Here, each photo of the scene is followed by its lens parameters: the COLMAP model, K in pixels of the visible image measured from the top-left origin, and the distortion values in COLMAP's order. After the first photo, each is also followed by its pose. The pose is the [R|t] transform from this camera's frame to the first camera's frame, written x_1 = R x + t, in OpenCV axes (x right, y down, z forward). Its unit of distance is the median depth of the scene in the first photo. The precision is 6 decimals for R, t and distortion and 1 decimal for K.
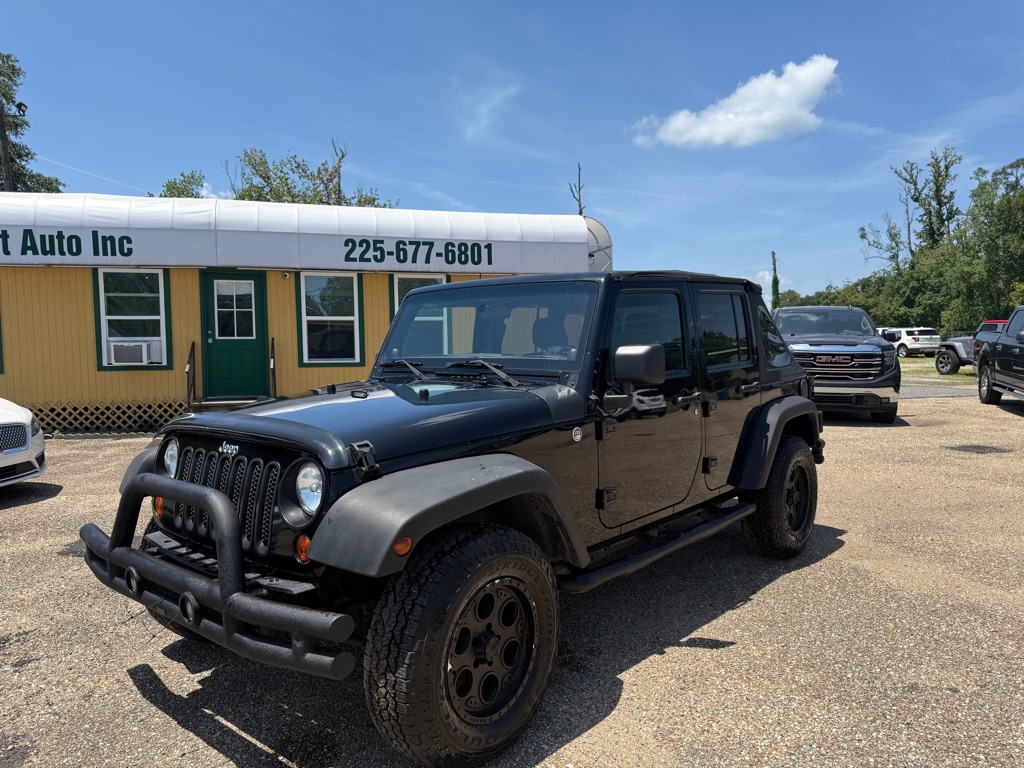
lens RADIAL K [[729.4, 0, 532.2], [0, 729.4, 380.7], [0, 0, 1]] dist [0.084160, -0.121844]
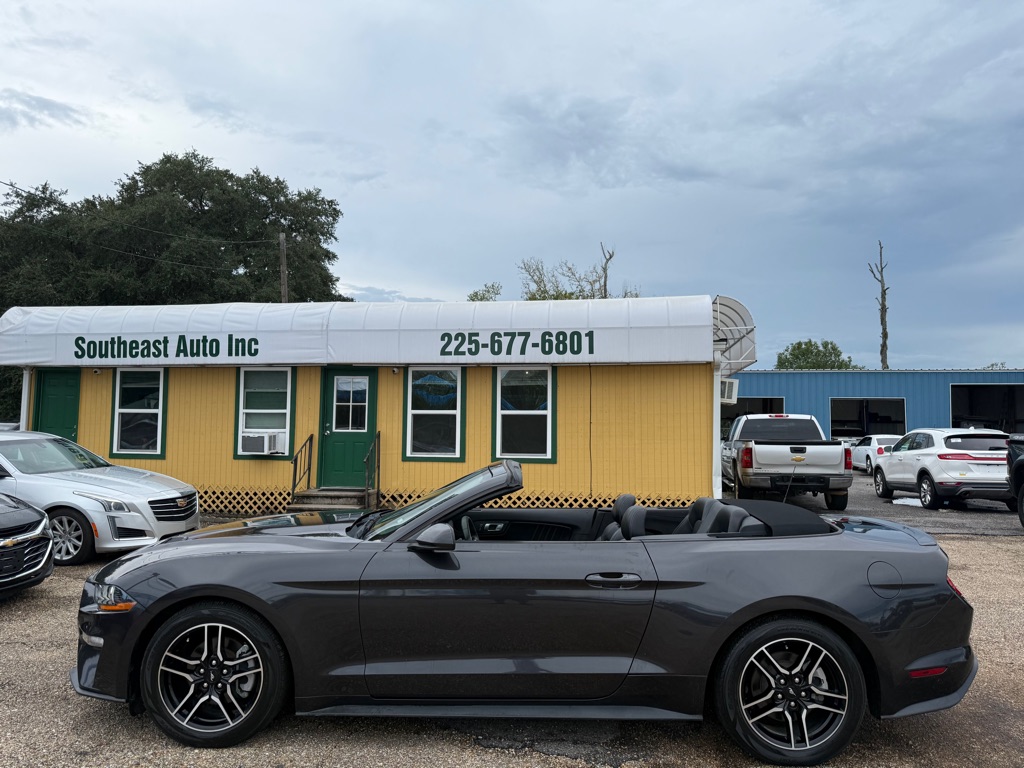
lens RADIAL K [[729.4, 0, 514.6], [0, 729.4, 382.6], [0, 0, 1]] dist [0.084160, -0.121844]
pose [[0.908500, -0.010832, -0.417745, 0.244175], [-0.041527, 0.992376, -0.116043, -0.015495], [0.415817, 0.122773, 0.901123, 0.157461]]
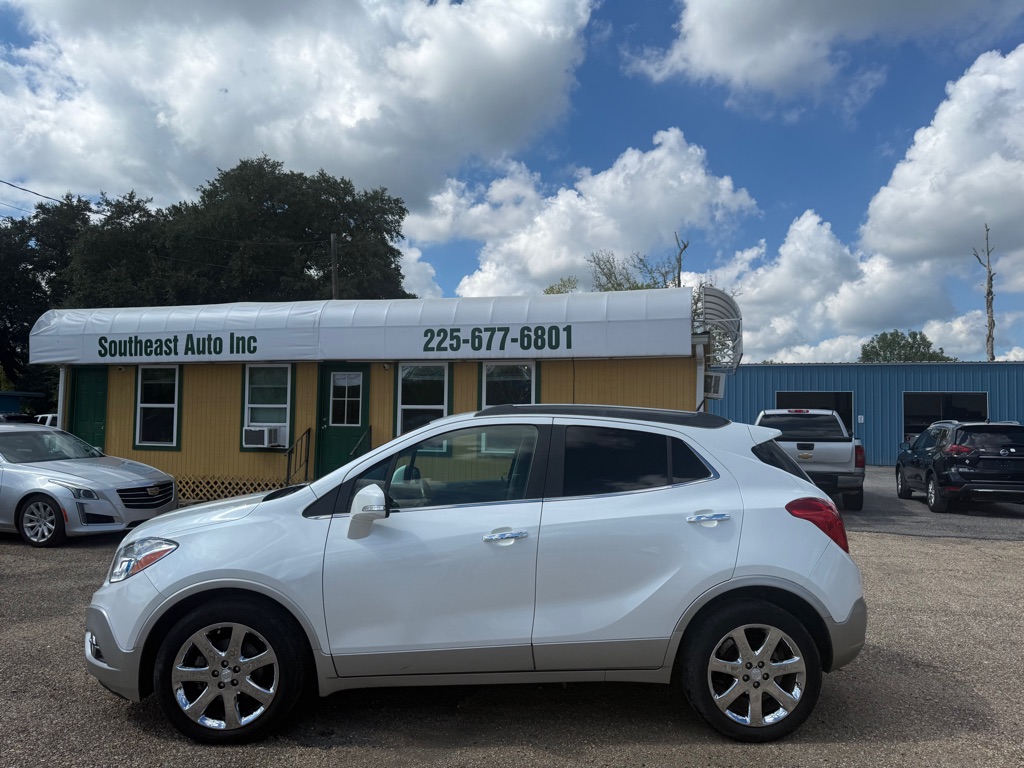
lens RADIAL K [[729.4, 0, 517.0], [0, 729.4, 395.8], [0, 0, 1]] dist [0.084160, -0.121844]
pose [[0.850451, -0.001213, -0.526054, 0.375898], [-0.051086, 0.995080, -0.084883, -0.022979], [0.523569, 0.099063, 0.846205, 0.224273]]
